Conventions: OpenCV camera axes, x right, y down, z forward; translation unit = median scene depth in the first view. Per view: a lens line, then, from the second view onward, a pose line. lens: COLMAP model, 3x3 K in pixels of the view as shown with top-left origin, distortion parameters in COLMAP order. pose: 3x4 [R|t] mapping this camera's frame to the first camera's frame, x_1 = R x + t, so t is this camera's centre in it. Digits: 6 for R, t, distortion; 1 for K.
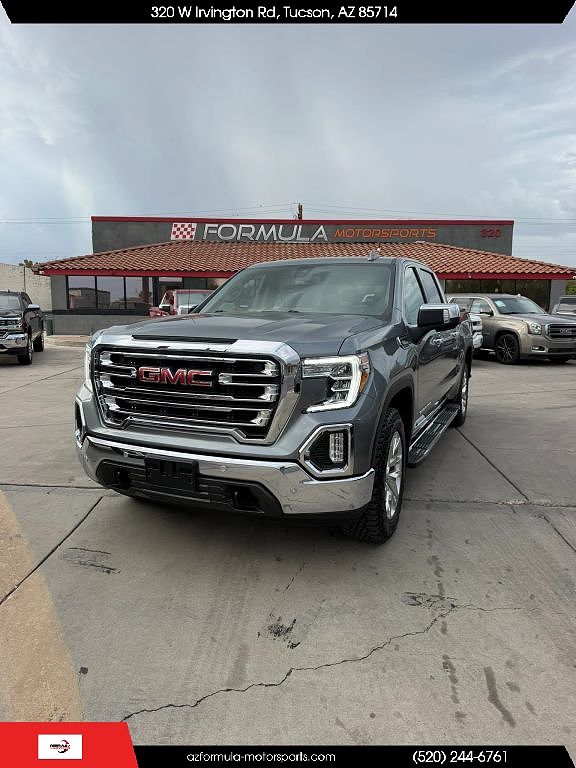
lens RADIAL K [[540.4, 0, 288.0], [0, 540.4, 384.0], [0, 0, 1]] dist [0.037504, -0.052142]
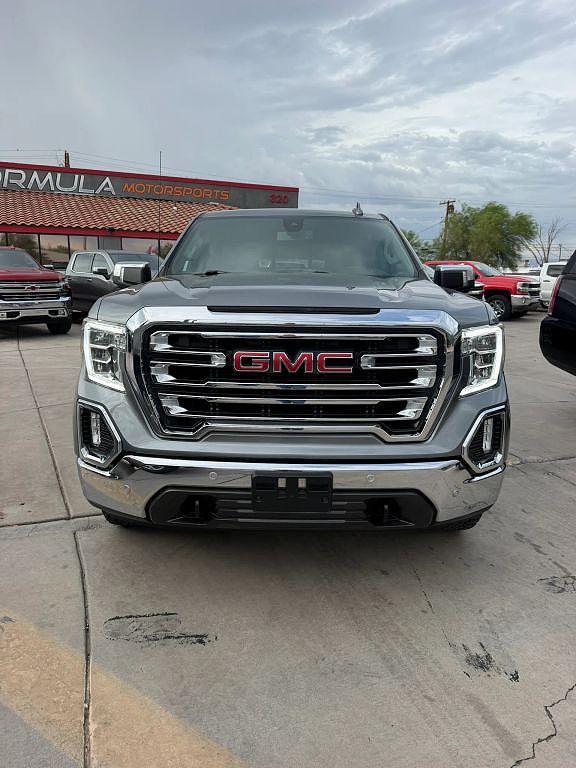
lens RADIAL K [[540.4, 0, 288.0], [0, 540.4, 384.0], [0, 0, 1]] dist [0.037504, -0.052142]
pose [[0.911481, -0.076250, 0.404213, -0.509915], [0.049520, 0.995863, 0.076192, -0.040568], [-0.408351, -0.049431, 0.911486, 0.335623]]
